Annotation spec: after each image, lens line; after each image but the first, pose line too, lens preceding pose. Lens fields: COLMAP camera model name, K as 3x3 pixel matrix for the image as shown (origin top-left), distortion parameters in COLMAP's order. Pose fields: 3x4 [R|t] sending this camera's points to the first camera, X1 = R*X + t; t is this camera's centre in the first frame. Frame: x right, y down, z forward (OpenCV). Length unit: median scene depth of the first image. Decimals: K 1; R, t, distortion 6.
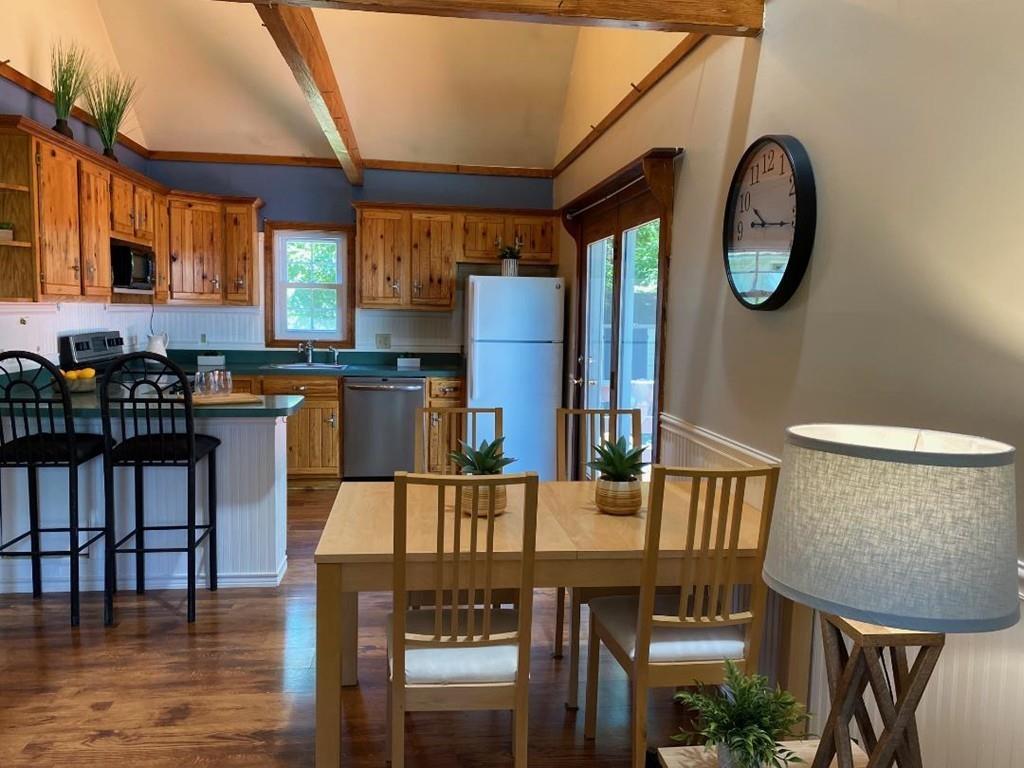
lens RADIAL K [[784.7, 0, 508.0], [0, 784.7, 387.4], [0, 0, 1]] dist [0.032269, -0.035381]
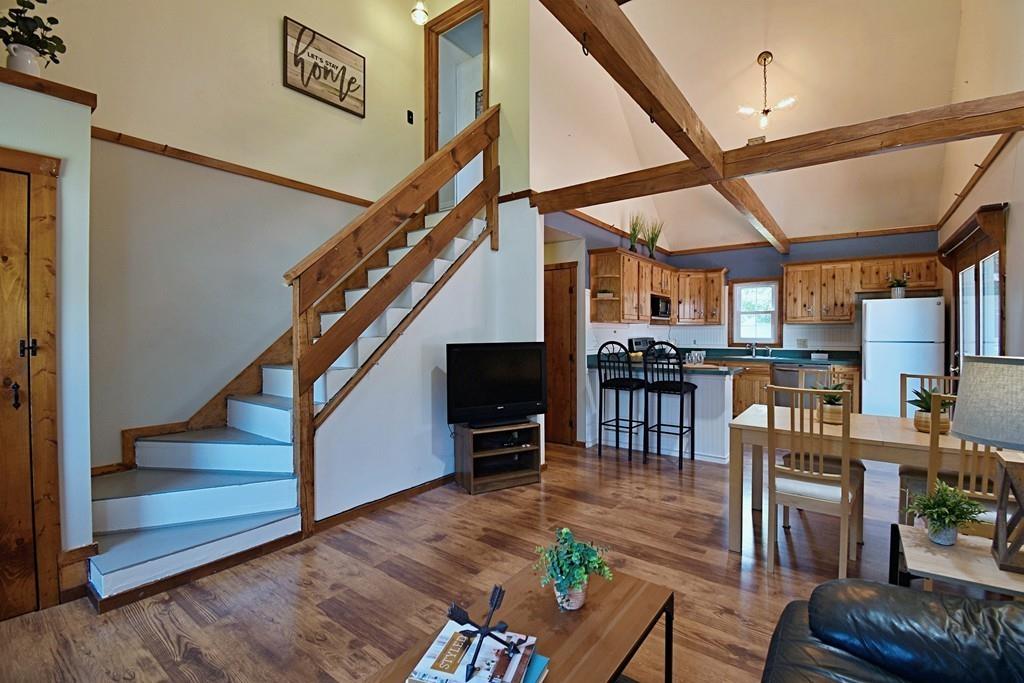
lens RADIAL K [[457.6, 0, 509.8], [0, 457.6, 339.2], [0, 0, 1]] dist [0.010060, -0.018104]
pose [[0.719637, -0.011738, -0.694251, 0.074579], [-0.051082, 0.996253, -0.069794, 0.034321], [0.692469, 0.085690, 0.716341, -0.133152]]
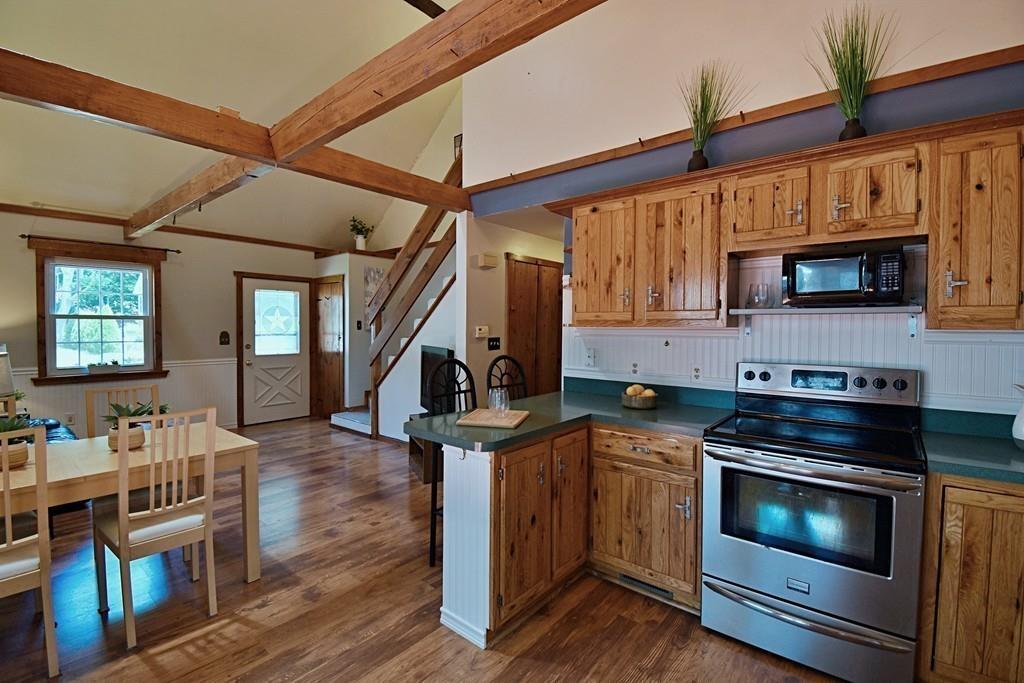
lens RADIAL K [[457.6, 0, 512.3], [0, 457.6, 337.2], [0, 0, 1]] dist [0.010060, -0.018104]
pose [[-0.730008, -0.006892, -0.683404, 0.014903], [-0.086174, 0.992897, 0.082038, -0.090723], [0.677984, 0.118780, -0.725416, 0.938487]]
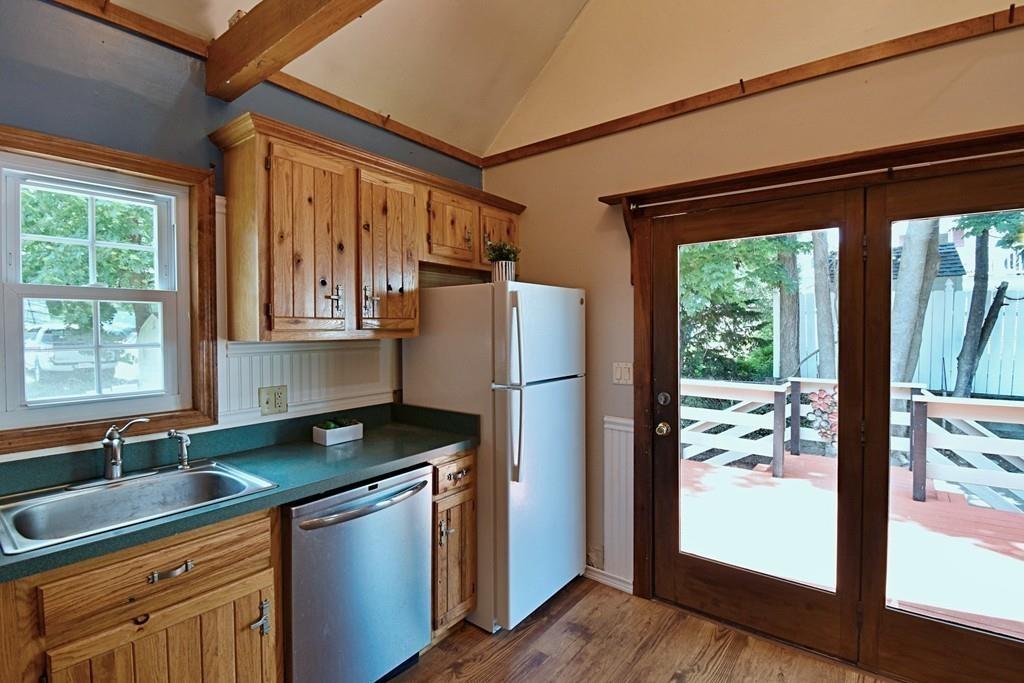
lens RADIAL K [[481.4, 0, 511.0], [0, 481.4, 335.9], [0, 0, 1]] dist [-0.003162, -0.010139]
pose [[0.697260, -0.034340, 0.715996, -0.303916], [0.087877, 0.995412, -0.037837, -0.082973], [-0.711412, 0.089302, 0.697079, 0.716008]]
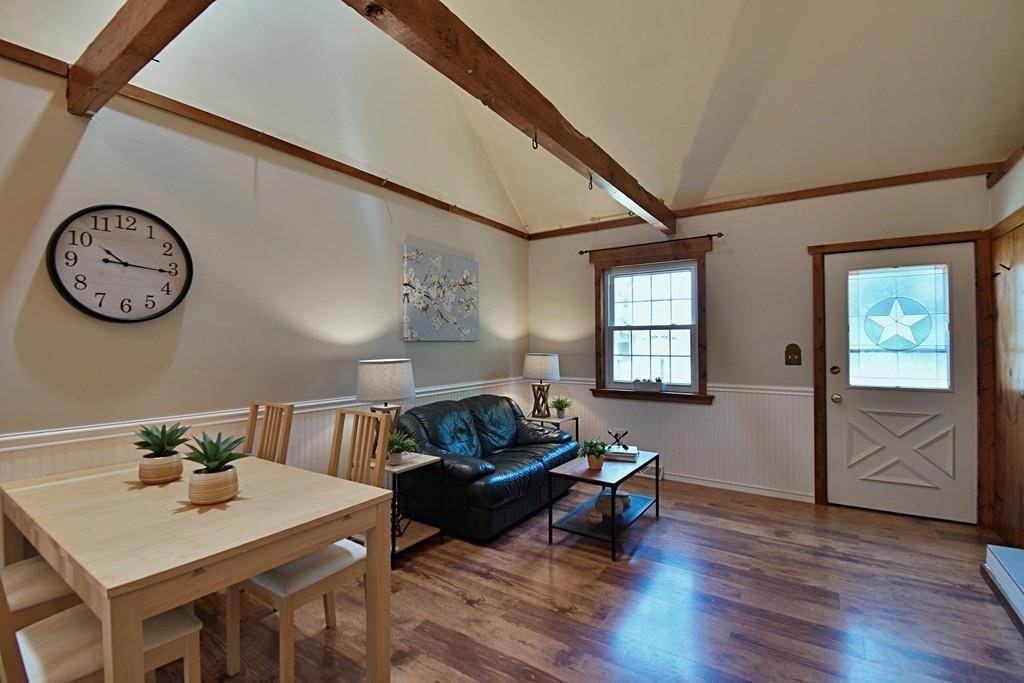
lens RADIAL K [[457.6, 0, 508.5], [0, 457.6, 338.4], [0, 0, 1]] dist [0.010060, -0.018104]
pose [[-0.755185, -0.010860, 0.655422, -0.334723], [0.051270, 0.995821, 0.075574, -0.042741], [-0.653503, 0.090676, -0.751473, 0.515491]]
